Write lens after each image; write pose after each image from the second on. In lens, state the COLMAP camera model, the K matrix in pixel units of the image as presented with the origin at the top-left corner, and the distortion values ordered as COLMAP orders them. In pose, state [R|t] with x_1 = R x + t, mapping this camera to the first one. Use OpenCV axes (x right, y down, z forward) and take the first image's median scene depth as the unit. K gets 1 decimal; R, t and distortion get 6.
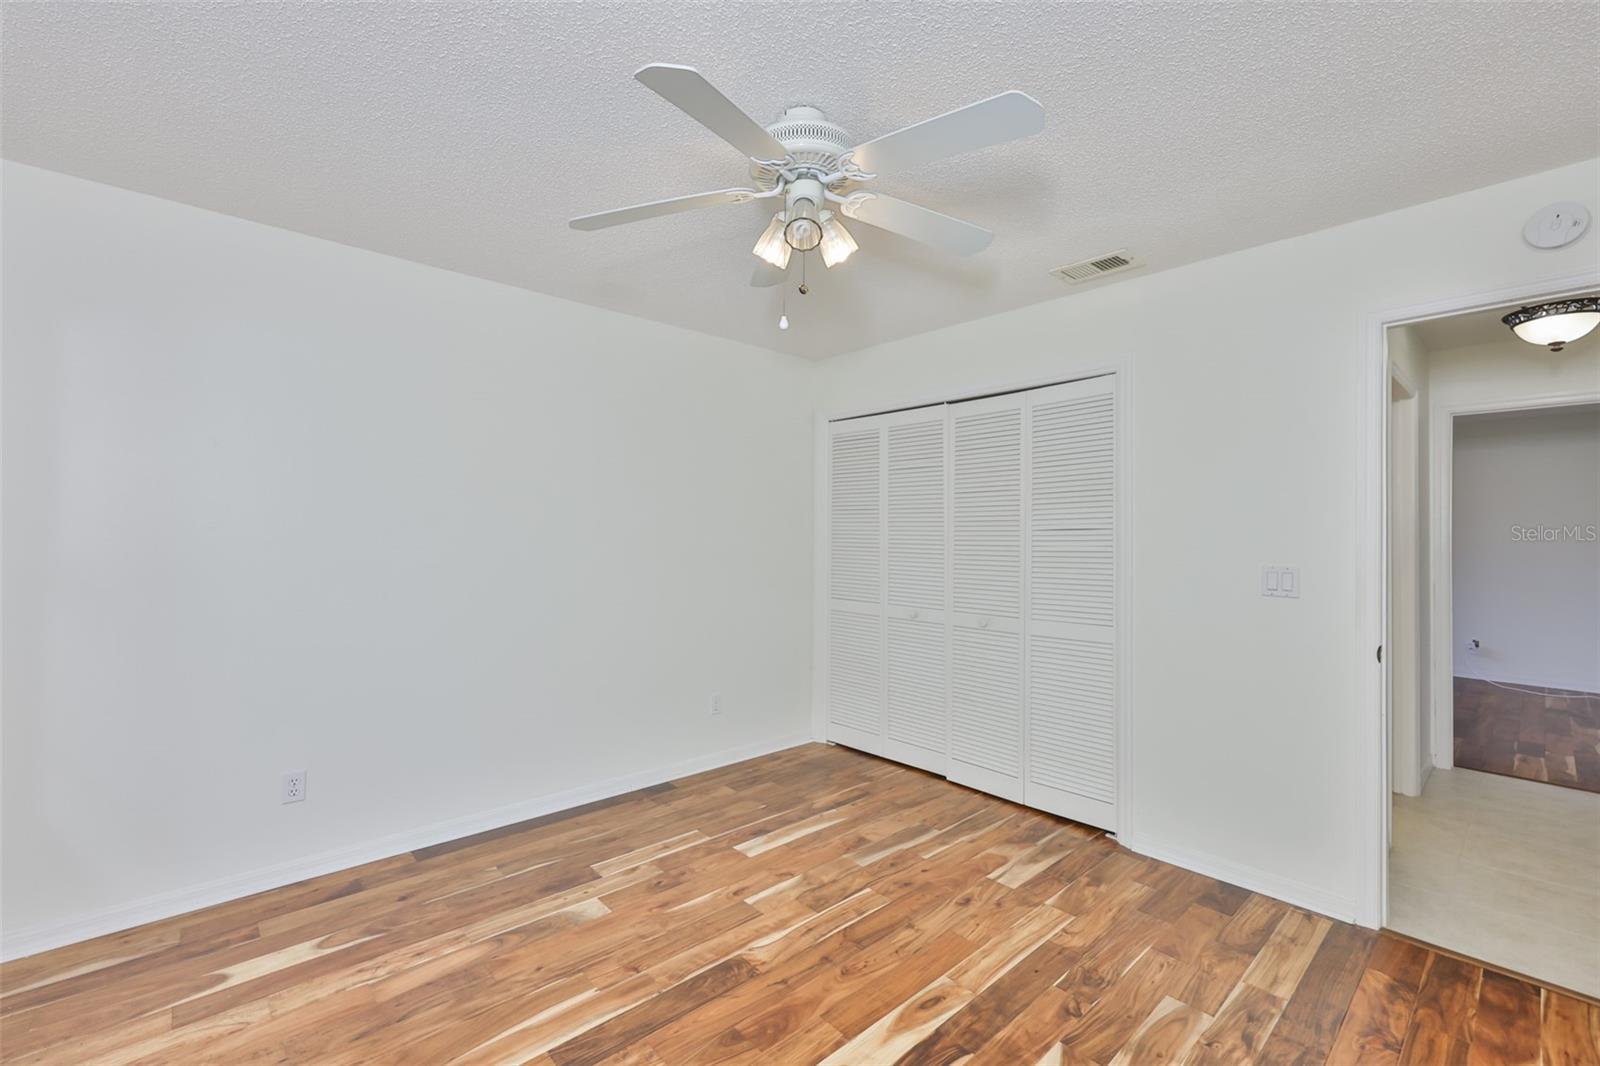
lens RADIAL K [[686.4, 0, 798.0], [0, 686.4, 529.0], [0, 0, 1]] dist [-0.002177, -0.000085]
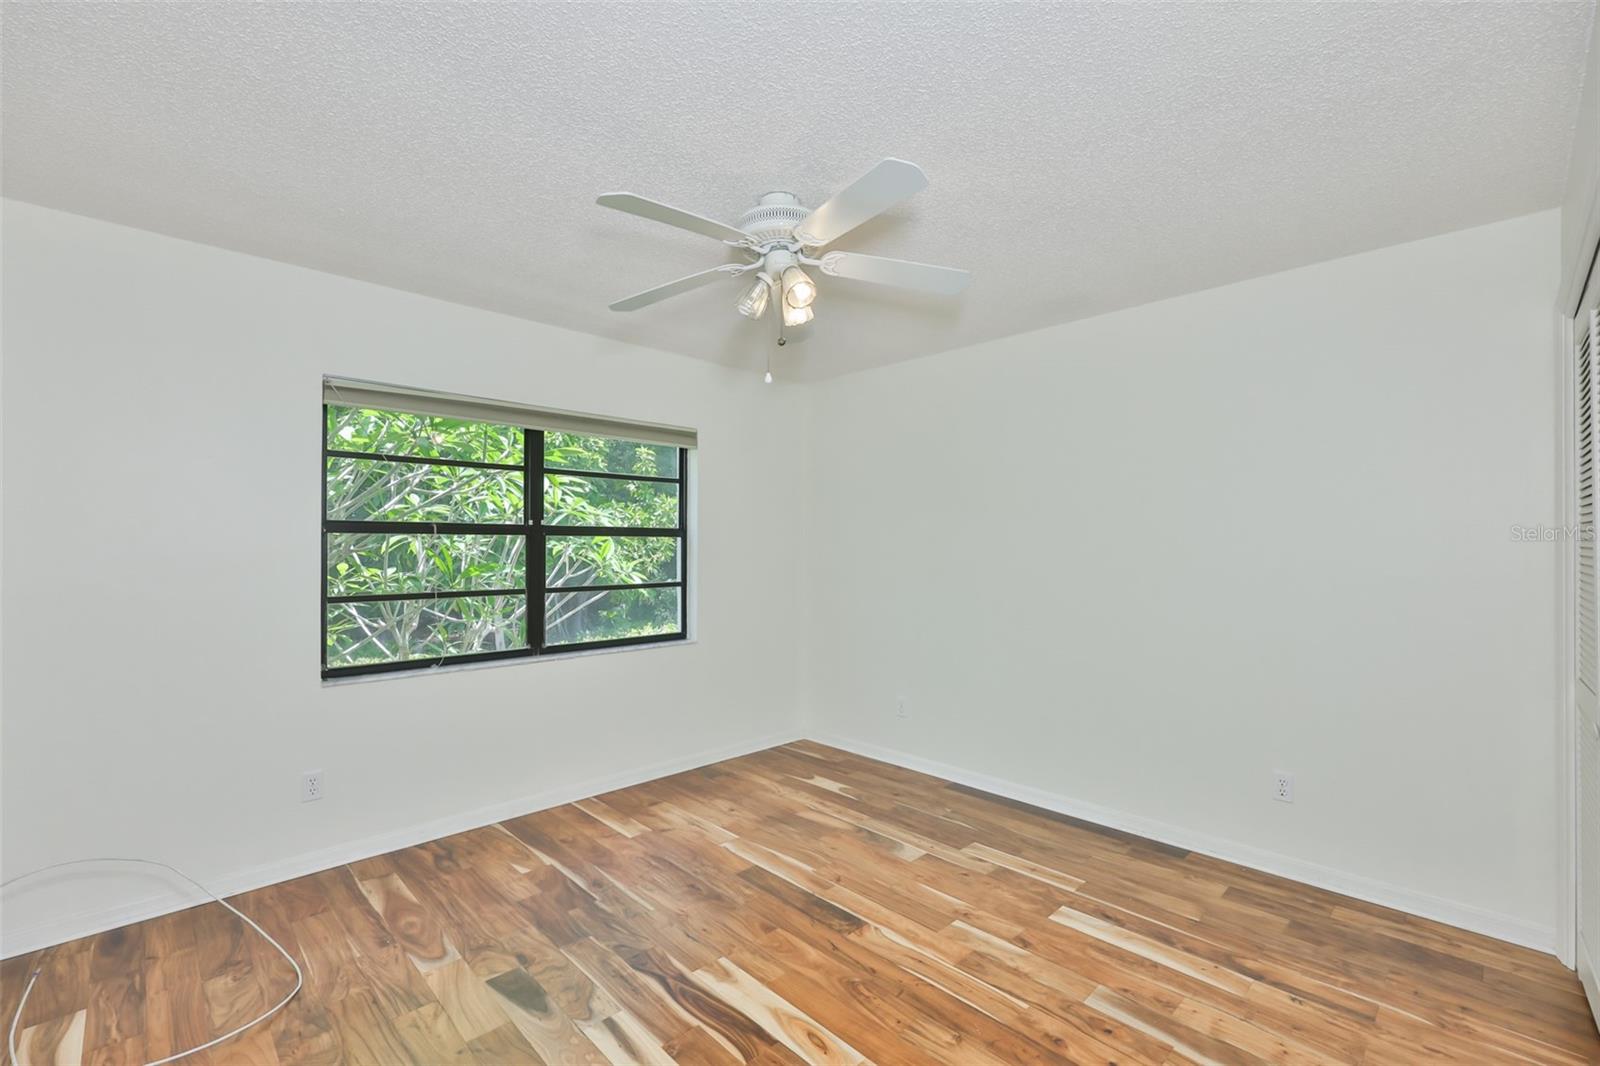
lens RADIAL K [[686.4, 0, 798.0], [0, 686.4, 529.0], [0, 0, 1]] dist [-0.002177, -0.000085]
pose [[0.029176, -0.024772, -0.999267, 0.852321], [0.013977, 0.999605, -0.024373, -0.003738], [0.999477, -0.013255, 0.029511, 0.693037]]
